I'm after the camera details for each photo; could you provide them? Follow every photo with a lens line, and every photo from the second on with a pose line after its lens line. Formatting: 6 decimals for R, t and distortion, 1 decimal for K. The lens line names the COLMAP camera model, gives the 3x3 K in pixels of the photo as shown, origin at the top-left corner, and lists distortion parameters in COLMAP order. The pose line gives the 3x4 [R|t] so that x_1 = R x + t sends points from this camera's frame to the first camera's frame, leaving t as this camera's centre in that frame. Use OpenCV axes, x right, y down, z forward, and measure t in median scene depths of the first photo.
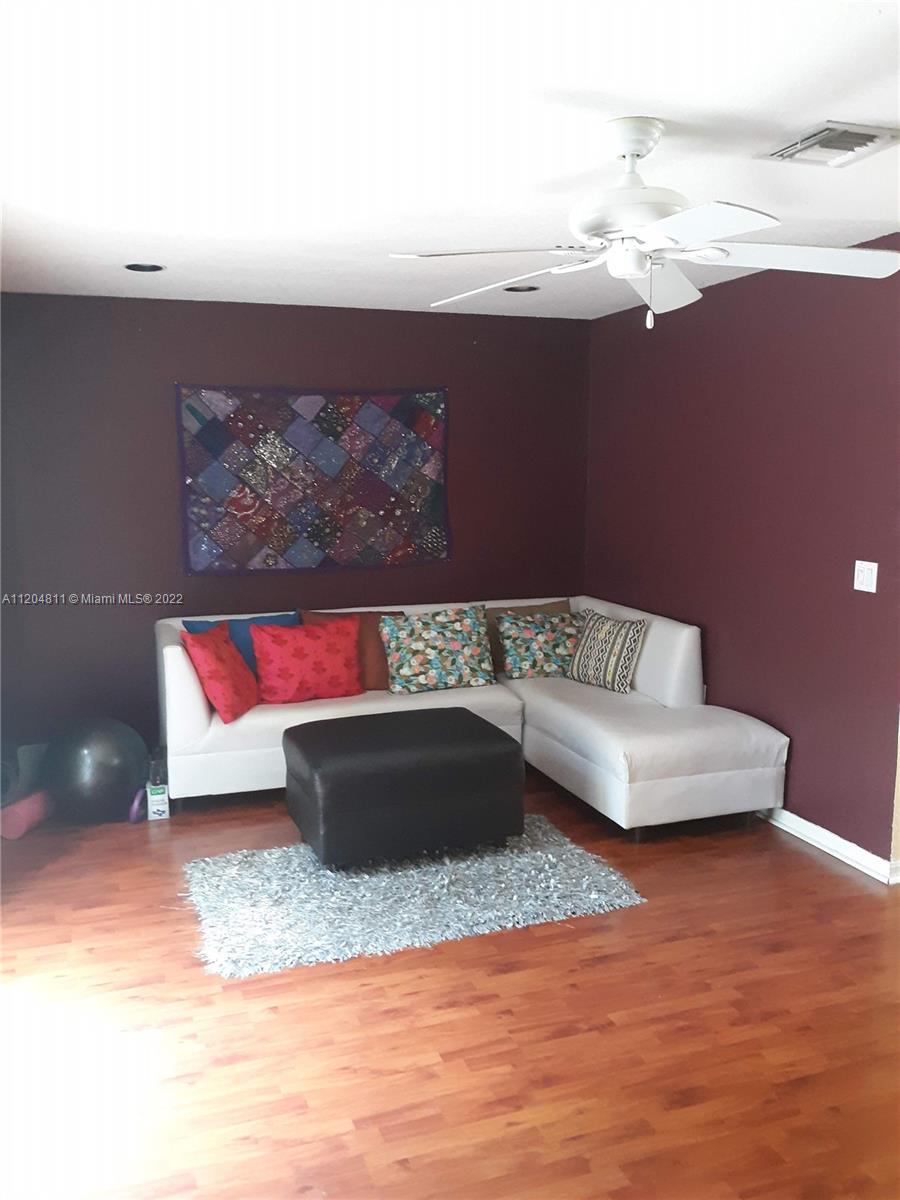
lens RADIAL K [[995.4, 0, 450.0], [0, 995.4, 600.0], [0, 0, 1]] dist [-0.100660, -0.005600]
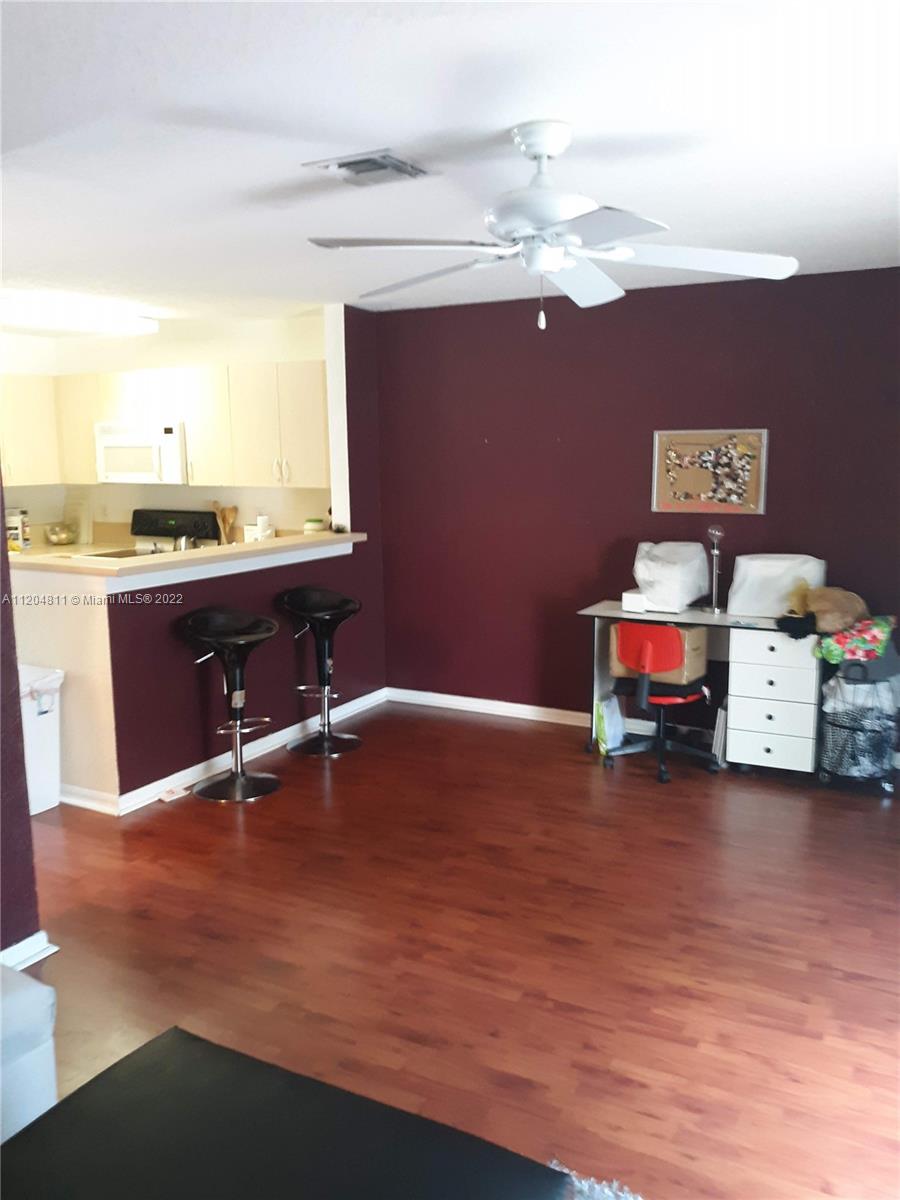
lens RADIAL K [[974.4, 0, 450.0], [0, 974.4, 600.0], [0, 0, 1]] dist [0.002945, -0.010562]
pose [[-0.659332, -0.119182, 0.742346, -0.532618], [0.121021, 0.957658, 0.261238, -0.262347], [-0.742048, 0.262082, -0.616991, 1.685358]]
